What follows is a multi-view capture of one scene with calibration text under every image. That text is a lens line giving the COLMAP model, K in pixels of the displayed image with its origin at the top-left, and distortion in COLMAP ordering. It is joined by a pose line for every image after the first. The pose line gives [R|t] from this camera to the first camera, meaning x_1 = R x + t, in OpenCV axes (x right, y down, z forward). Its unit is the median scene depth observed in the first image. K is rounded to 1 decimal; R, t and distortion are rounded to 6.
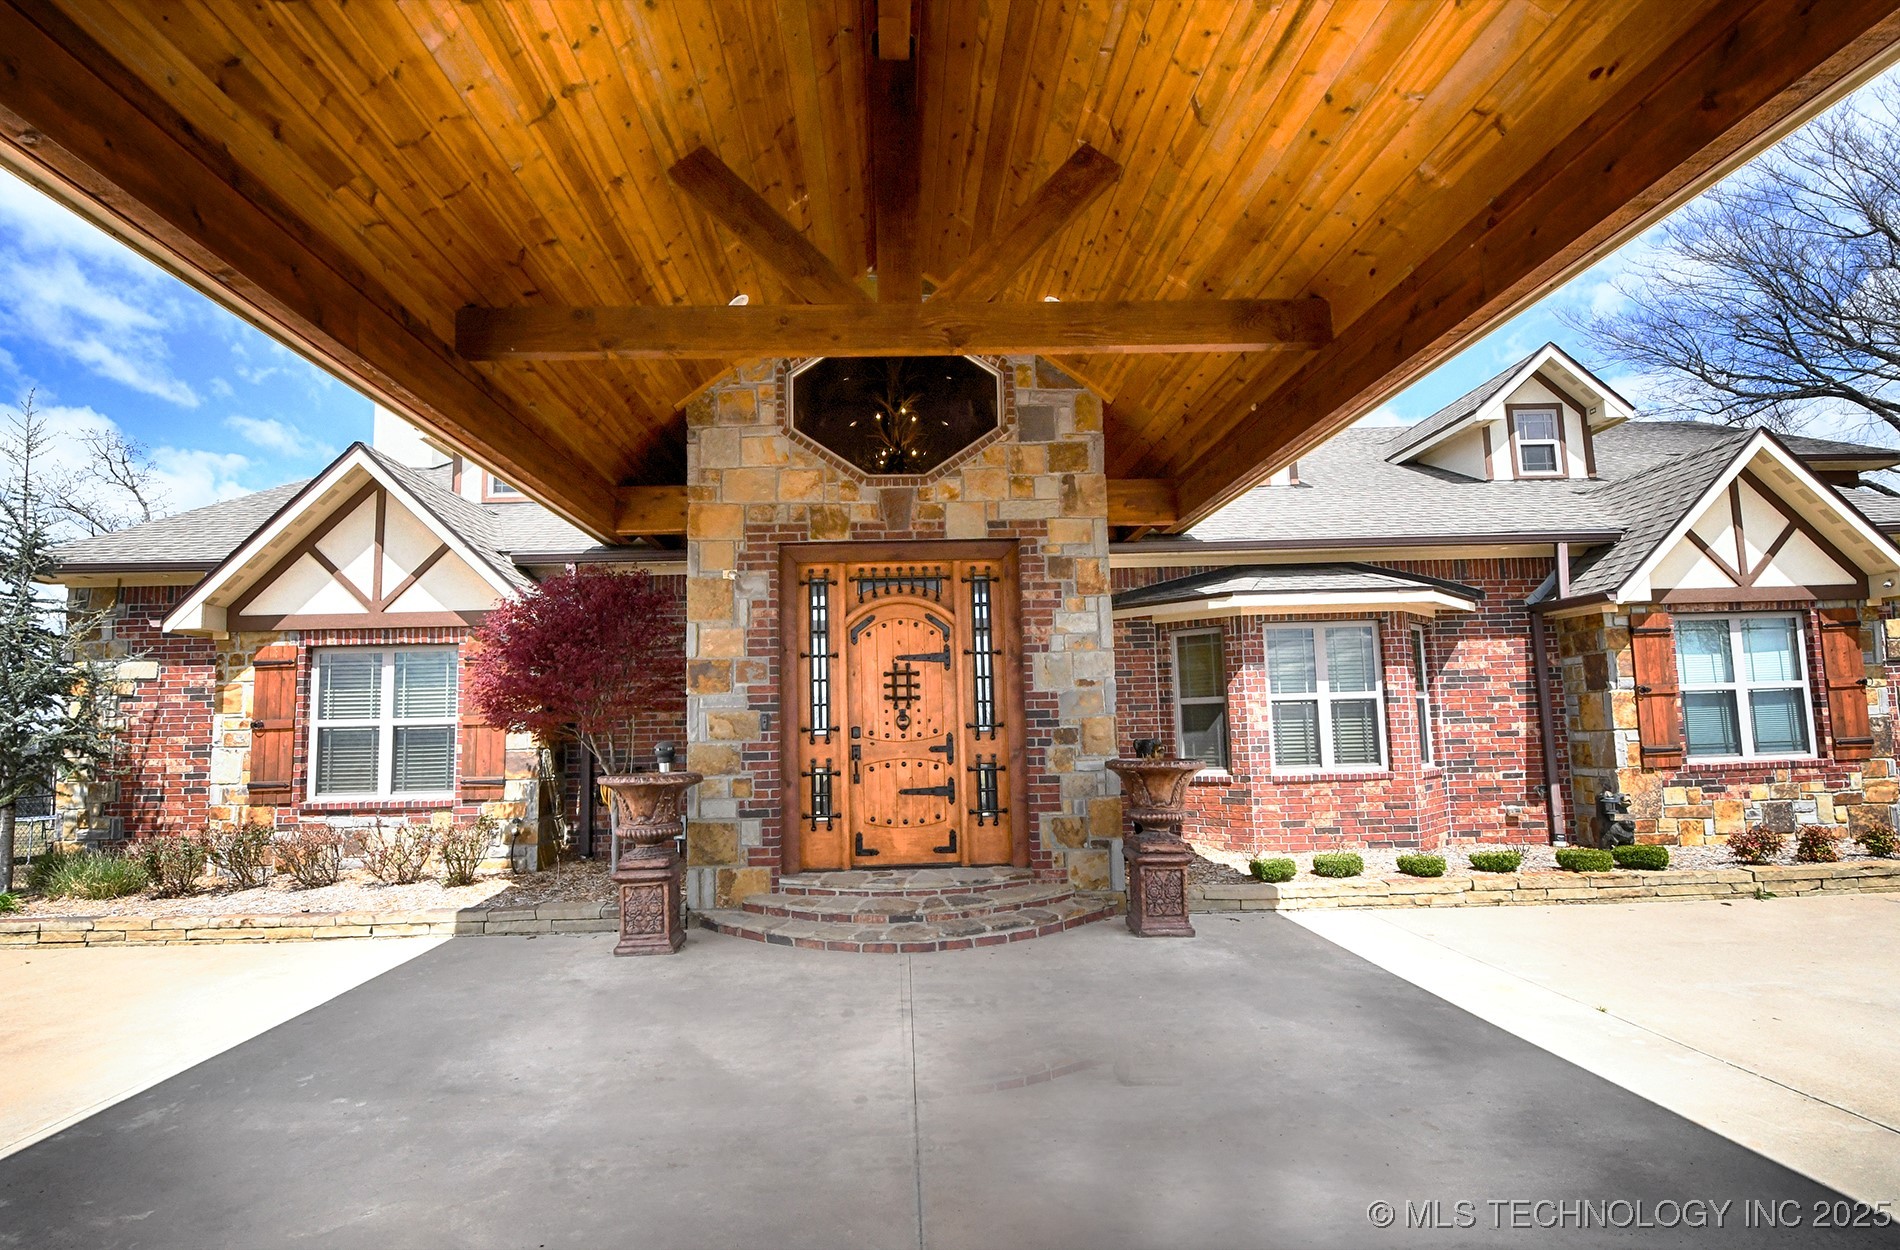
lens RADIAL K [[883.5, 0, 921.8], [0, 883.5, 653.8], [0, 0, 1]] dist [0.013783, -0.025299]
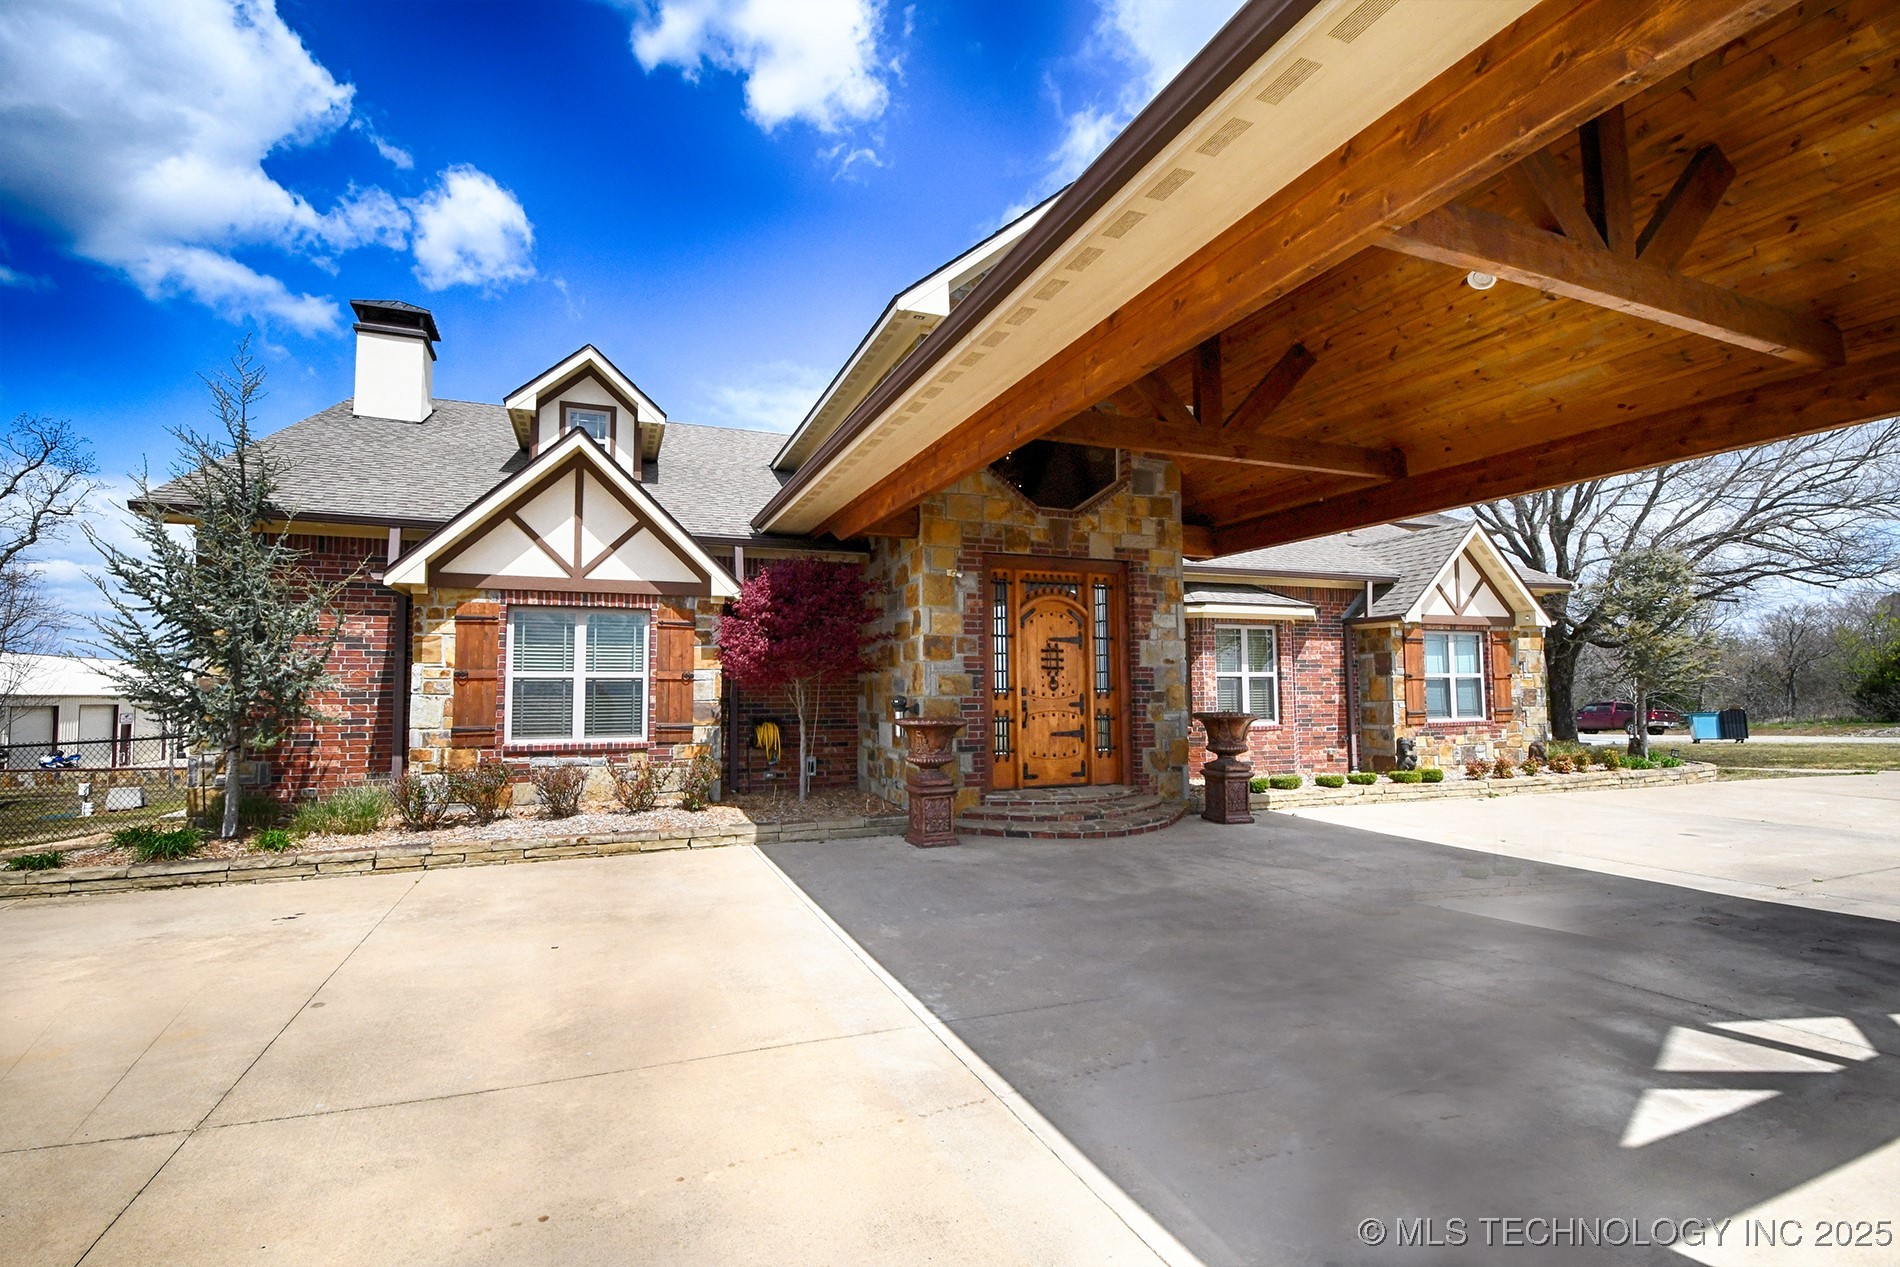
lens RADIAL K [[841.7, 0, 906.5], [0, 841.7, 652.9], [0, 0, 1]] dist [0.014691, -0.027308]
pose [[0.943638, 0.035750, 0.329043, -0.570337], [-0.046353, 0.998626, 0.024435, 0.003194], [-0.327717, -0.038310, 0.943999, -0.159330]]
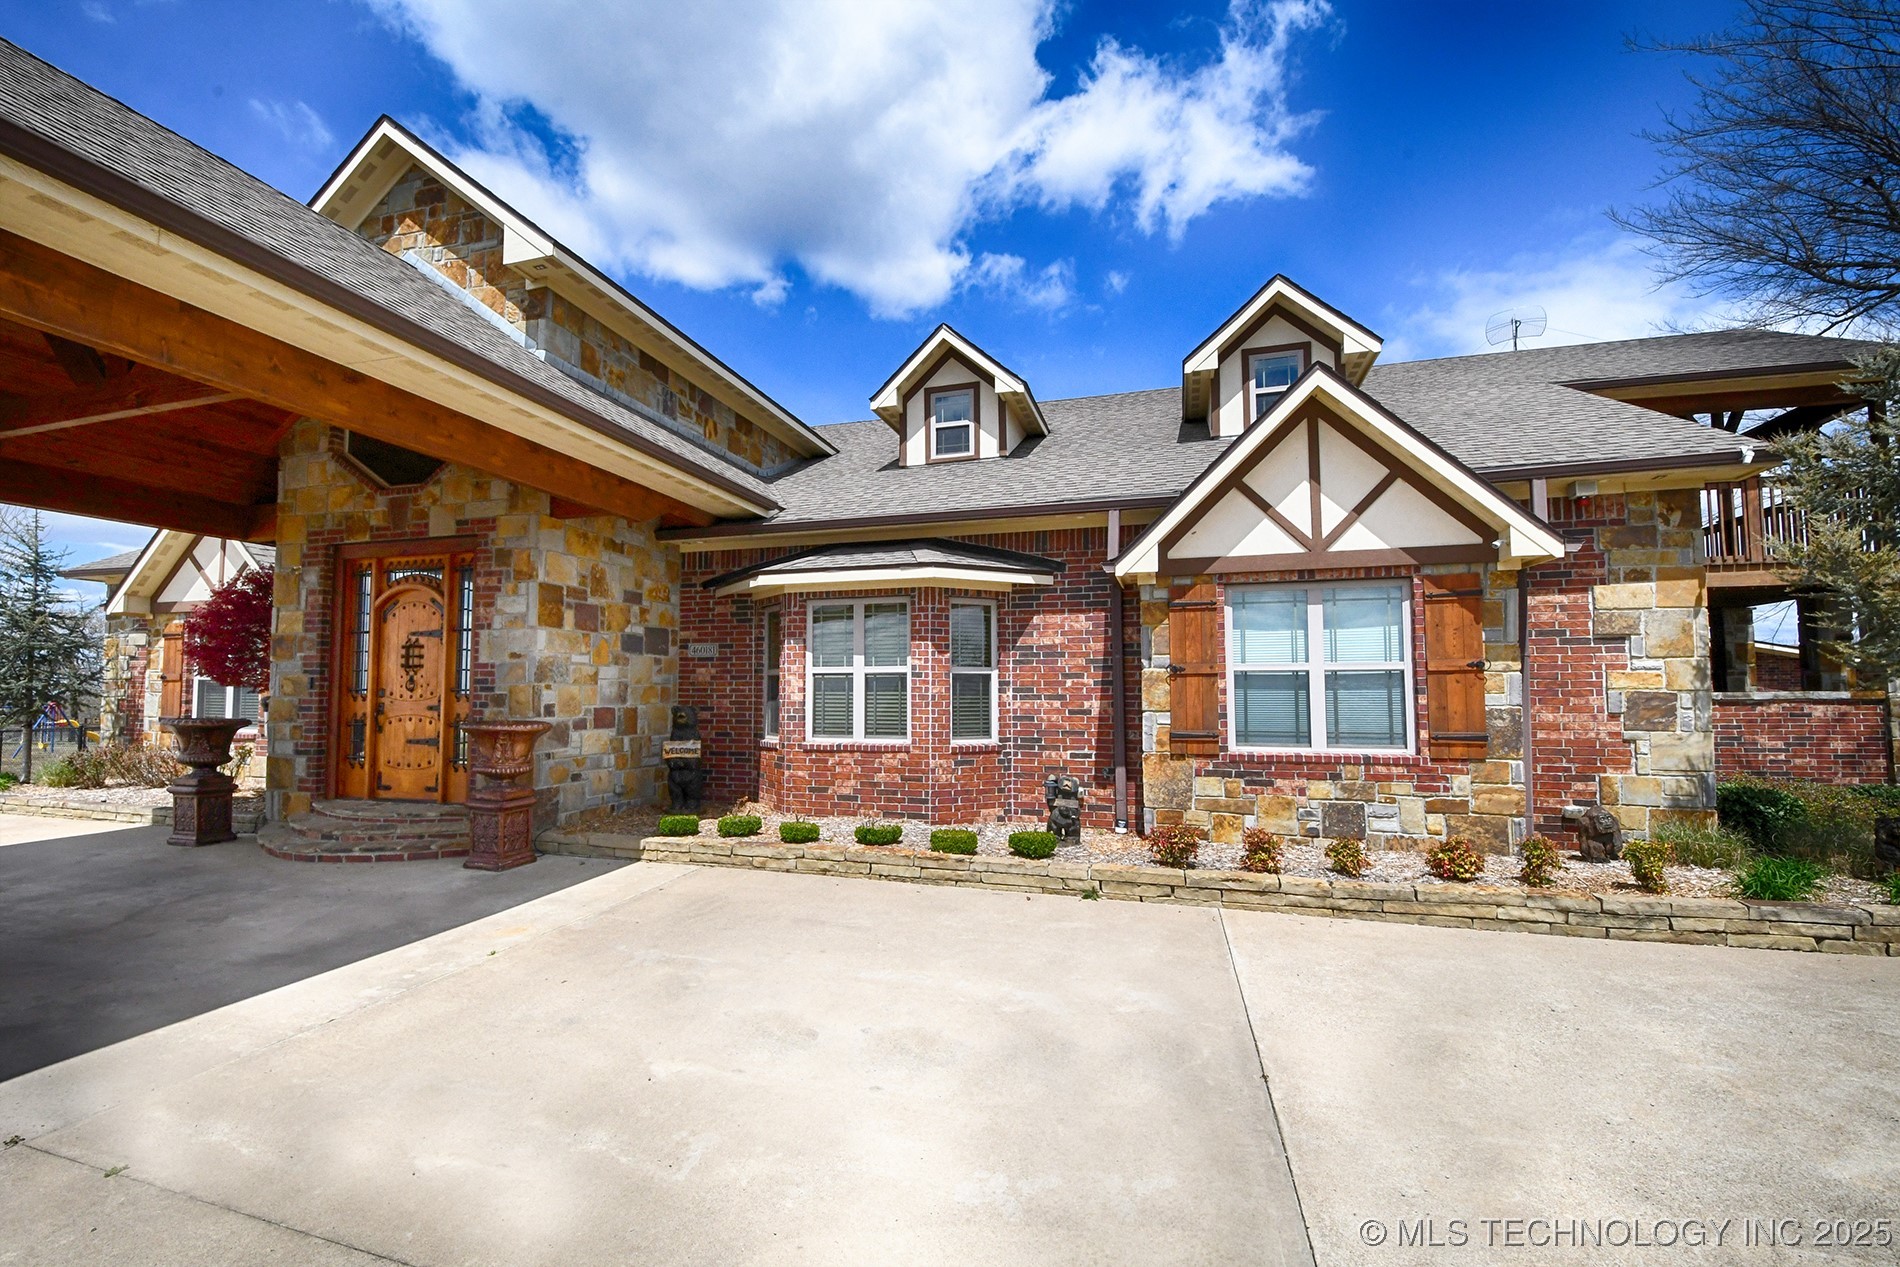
lens RADIAL K [[841.7, 0, 906.5], [0, 841.7, 652.9], [0, 0, 1]] dist [0.014691, -0.027308]
pose [[0.947142, 0.010131, -0.320654, 0.845172], [0.002700, 0.999214, 0.039546, -0.011342], [0.320803, -0.038321, 0.946371, 0.084897]]
